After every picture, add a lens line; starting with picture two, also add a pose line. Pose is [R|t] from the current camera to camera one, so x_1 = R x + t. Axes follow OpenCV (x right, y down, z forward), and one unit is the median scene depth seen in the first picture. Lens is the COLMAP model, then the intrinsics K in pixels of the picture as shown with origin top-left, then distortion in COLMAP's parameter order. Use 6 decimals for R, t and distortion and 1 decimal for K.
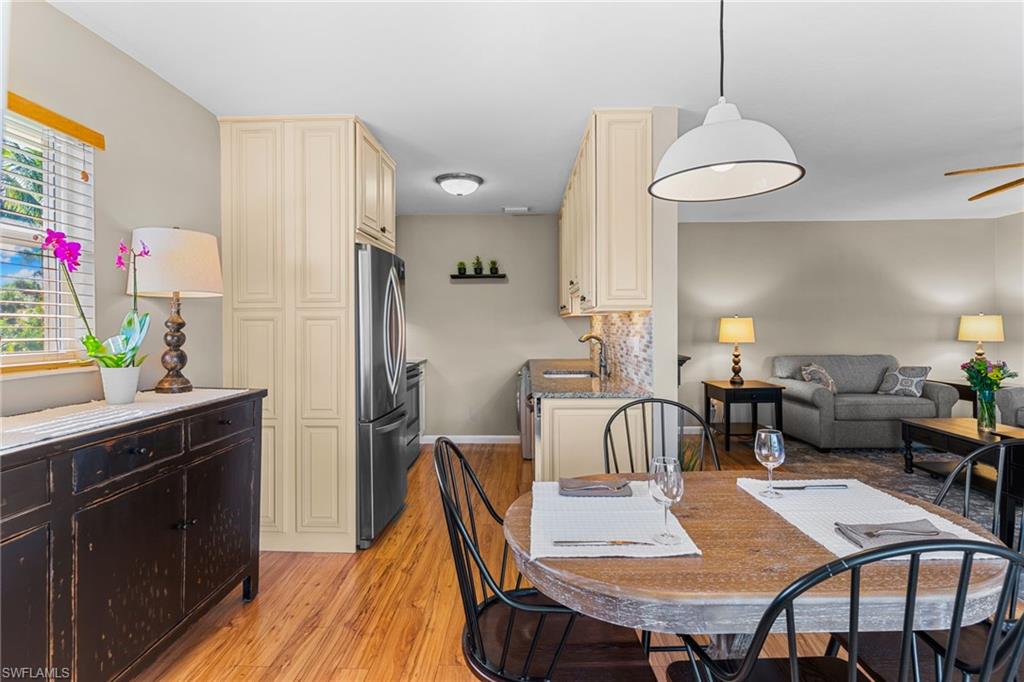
lens RADIAL K [[496.0, 0, 514.7], [0, 496.0, 336.9], [0, 0, 1]] dist [0.002370, 0.000240]
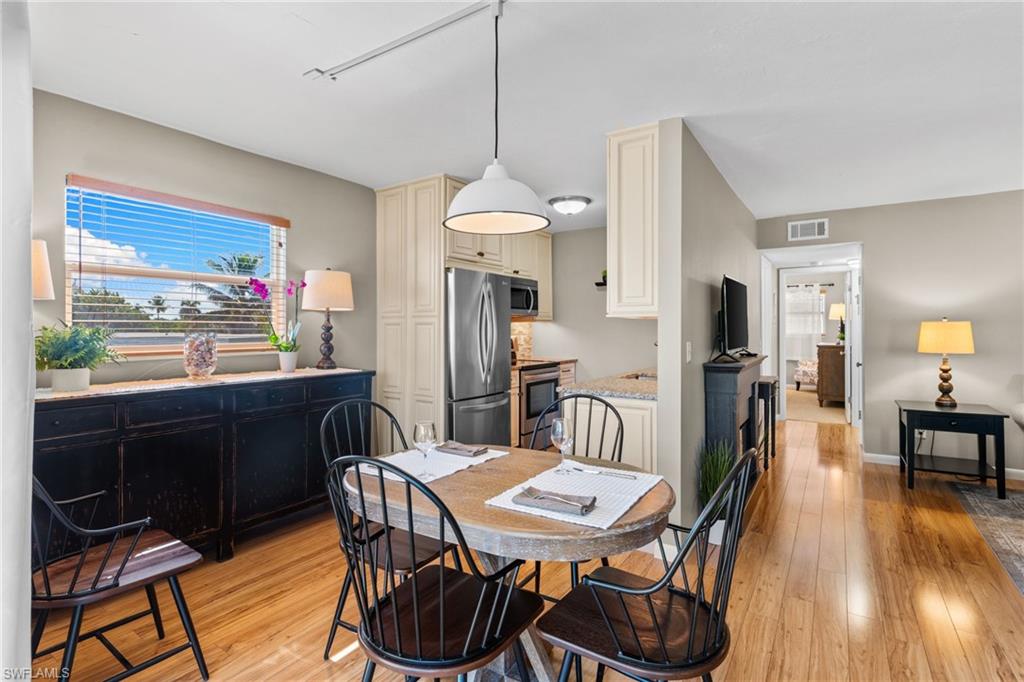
lens RADIAL K [[499.5, 0, 512.0], [0, 499.5, 341.0], [0, 0, 1]] dist [0.000835, 0.000141]
pose [[0.844167, 0.019147, -0.535738, 0.571922], [-0.018060, 0.999810, 0.007276, -0.003281], [0.535775, 0.003533, 0.844353, -0.049726]]
